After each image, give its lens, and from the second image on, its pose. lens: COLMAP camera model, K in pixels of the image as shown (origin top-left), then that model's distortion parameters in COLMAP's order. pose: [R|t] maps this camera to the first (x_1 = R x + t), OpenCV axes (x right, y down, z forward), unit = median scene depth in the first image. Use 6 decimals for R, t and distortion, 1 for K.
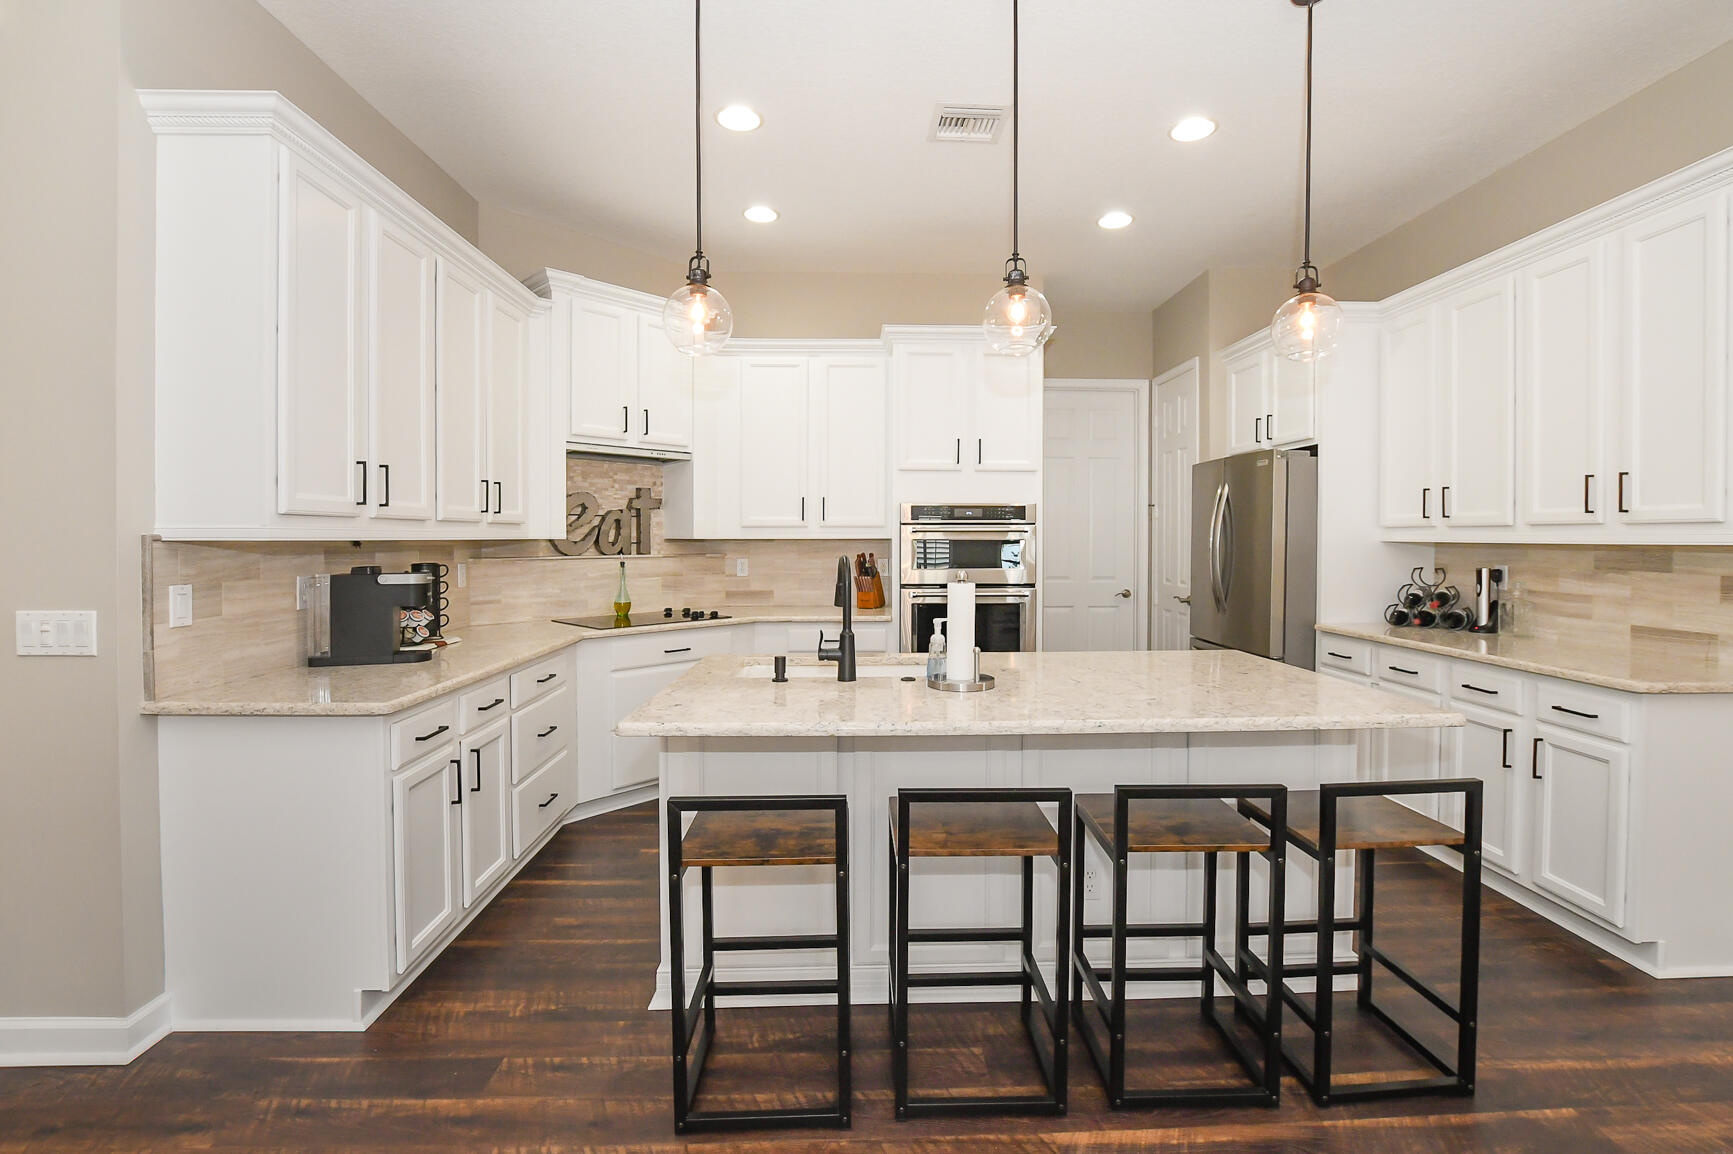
lens RADIAL K [[720.5, 0, 873.1], [0, 720.5, 555.5], [0, 0, 1]] dist [-0.002996, -0.000207]
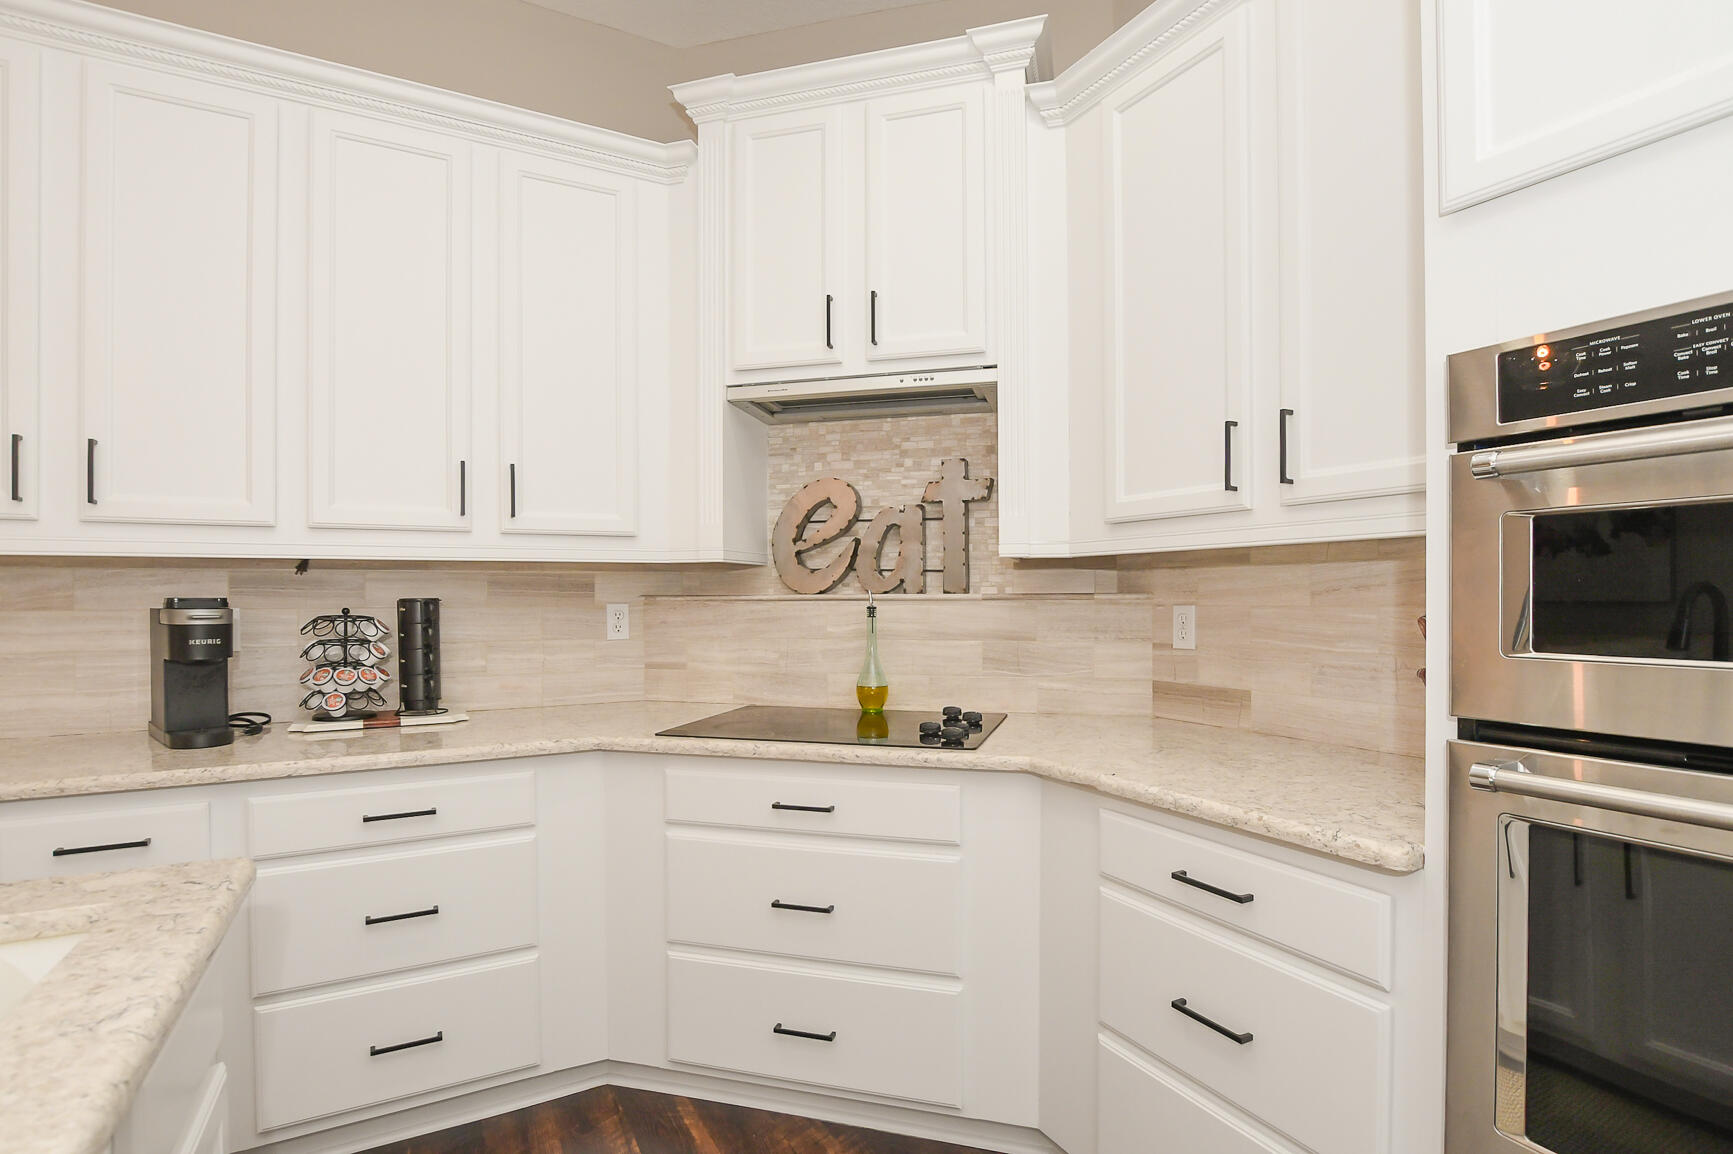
lens RADIAL K [[842.9, 0, 873.7], [0, 842.9, 603.3], [0, 0, 1]] dist [0.000404, -0.000002]
pose [[0.455397, 0.002053, -0.890286, 0.188584], [-0.013980, 0.999891, -0.004845, 0.009768], [0.890179, 0.014652, 0.455375, 0.741836]]
